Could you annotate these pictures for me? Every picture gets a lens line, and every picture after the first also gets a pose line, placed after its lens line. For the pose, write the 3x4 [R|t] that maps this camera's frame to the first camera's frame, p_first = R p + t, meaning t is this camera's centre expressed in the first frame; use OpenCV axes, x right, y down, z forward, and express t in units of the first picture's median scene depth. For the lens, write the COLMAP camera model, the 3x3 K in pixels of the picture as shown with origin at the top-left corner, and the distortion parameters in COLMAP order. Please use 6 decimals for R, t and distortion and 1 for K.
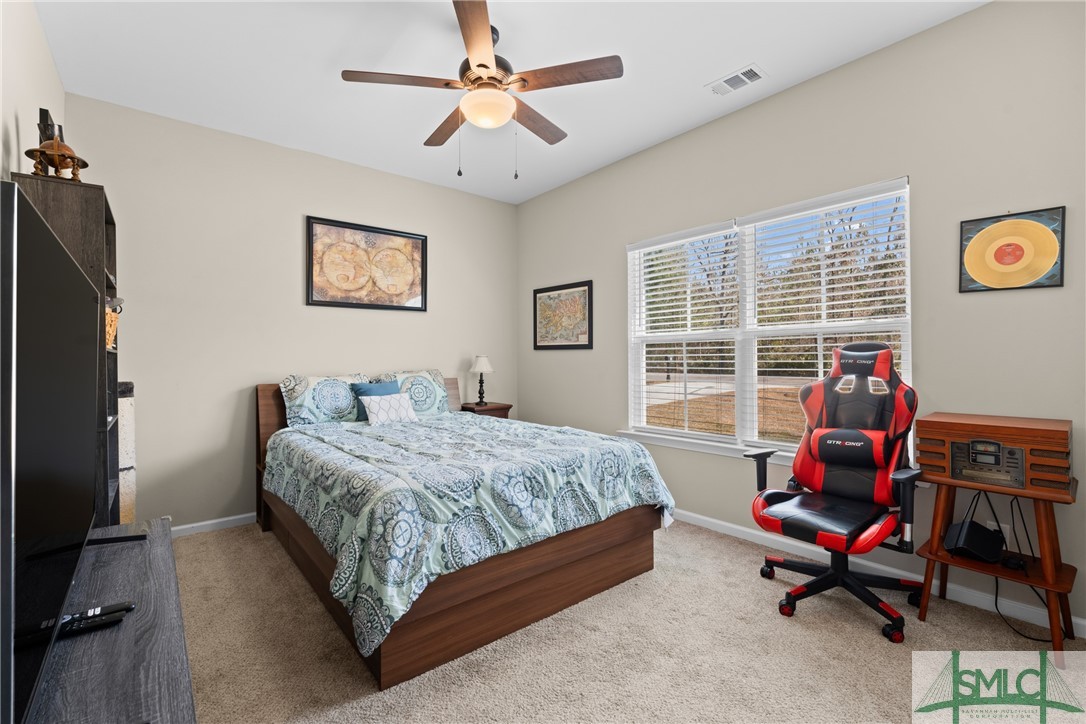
lens RADIAL K [[486.1, 0, 543.1], [0, 486.1, 361.2], [0, 0, 1]] dist [-0.003224, -0.000227]
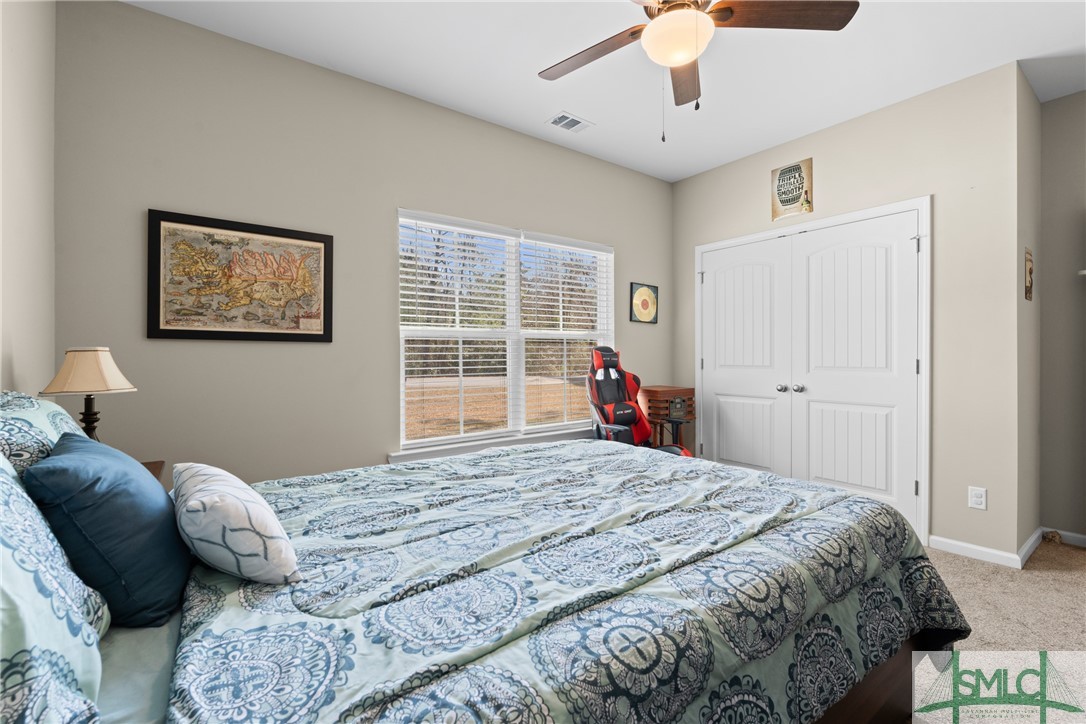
lens RADIAL K [[486.1, 0, 539.7], [0, 486.1, 359.7], [0, 0, 1]] dist [-0.003224, -0.000227]
pose [[0.041975, -0.001876, 0.999117, -0.617910], [0.007250, 0.999972, 0.001573, -0.001296], [-0.999092, 0.007178, 0.041988, 0.805108]]
